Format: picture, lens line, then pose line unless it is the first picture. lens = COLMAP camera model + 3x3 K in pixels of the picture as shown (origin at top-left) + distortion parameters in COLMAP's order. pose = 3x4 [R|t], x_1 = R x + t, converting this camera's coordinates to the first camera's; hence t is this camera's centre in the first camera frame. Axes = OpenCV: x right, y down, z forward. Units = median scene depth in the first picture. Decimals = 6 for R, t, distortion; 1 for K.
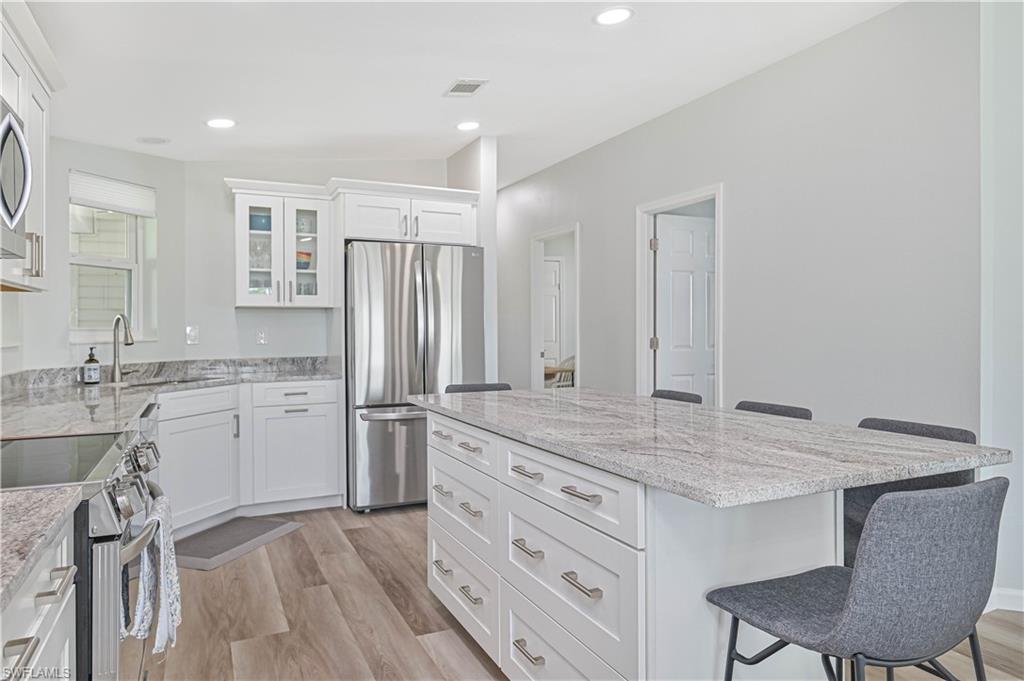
lens RADIAL K [[660.4, 0, 513.2], [0, 660.4, 328.6], [0, 0, 1]] dist [0.006391, 0.000462]
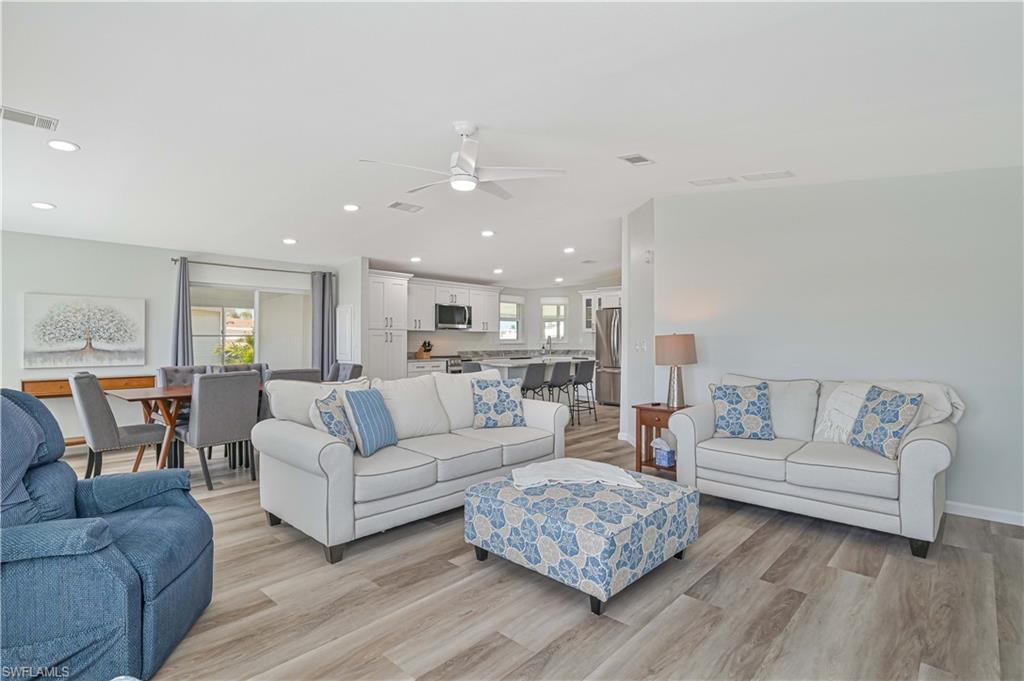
lens RADIAL K [[511.5, 0, 511.8], [0, 511.5, 345.7], [0, 0, 1]] dist [-0.000650, 0.001077]
pose [[0.372037, 0.019396, -0.928015, 1.789841], [-0.004925, 0.999809, 0.018922, -0.015979], [0.928205, -0.002470, 0.372061, -0.199286]]
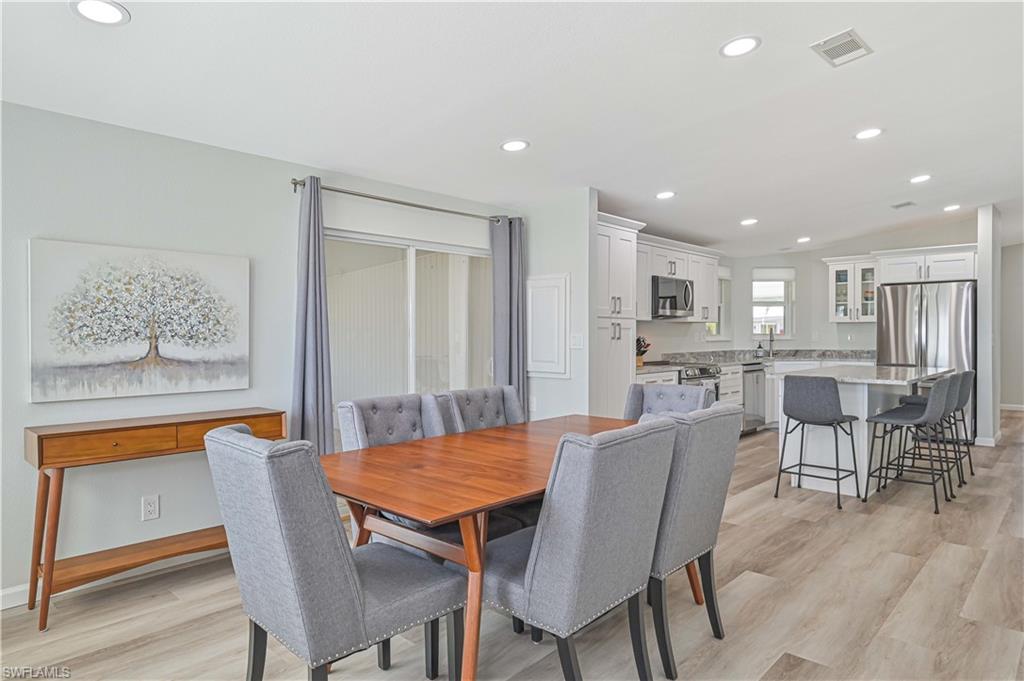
lens RADIAL K [[617.7, 0, 509.0], [0, 617.7, 339.5], [0, 0, 1]] dist [0.001127, 0.001931]
pose [[0.364454, 0.012386, -0.931139, 1.020195], [0.001414, 0.999903, 0.013854, -0.010653], [0.931220, -0.006366, 0.364401, -0.597932]]
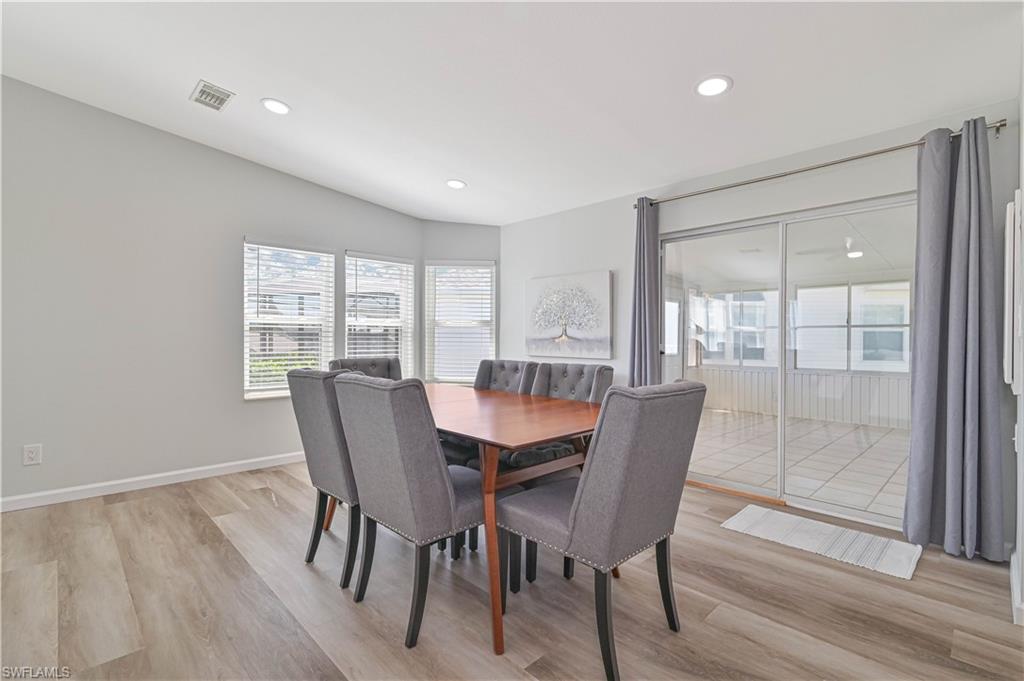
lens RADIAL K [[466.3, 0, 511.5], [0, 466.3, 344.8], [0, 0, 1]] dist [-0.005211, 0.000654]
pose [[-0.945830, 0.005875, -0.324609, 0.580979], [-0.001220, 0.999765, 0.021649, 0.019470], [0.324660, 0.020872, -0.945600, 0.230762]]
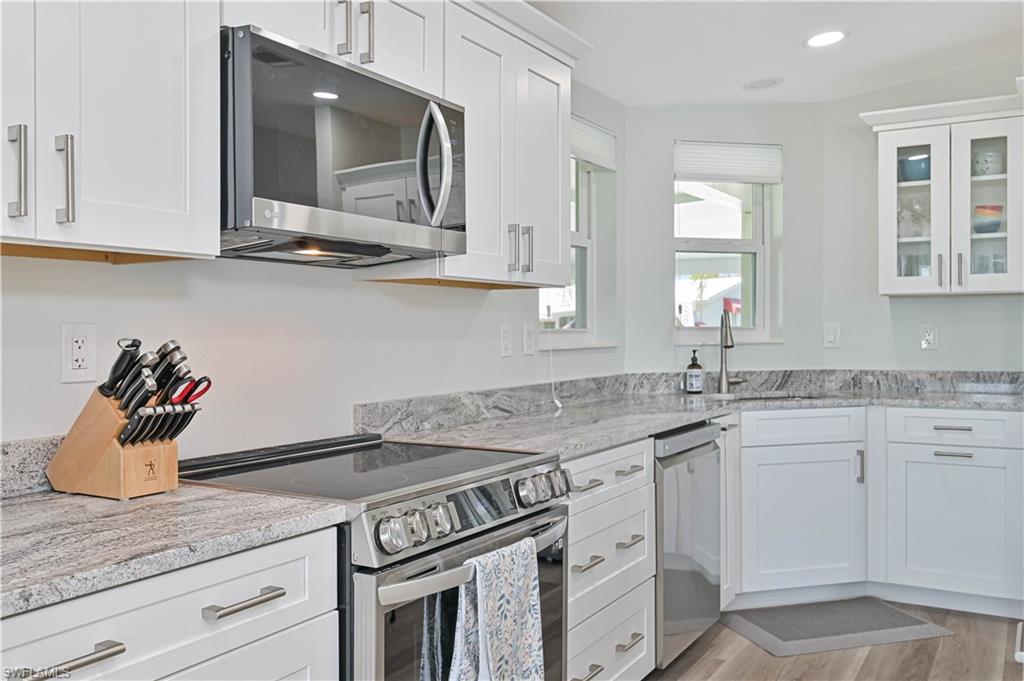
lens RADIAL K [[894.6, 0, 507.1], [0, 894.6, 338.0], [0, 0, 1]] dist [-0.008464, 0.013406]
pose [[0.555582, 0.011025, -0.831389, 0.158915], [0.002272, 0.999888, 0.014778, -0.003344], [0.831459, -0.010100, 0.555495, 0.164153]]
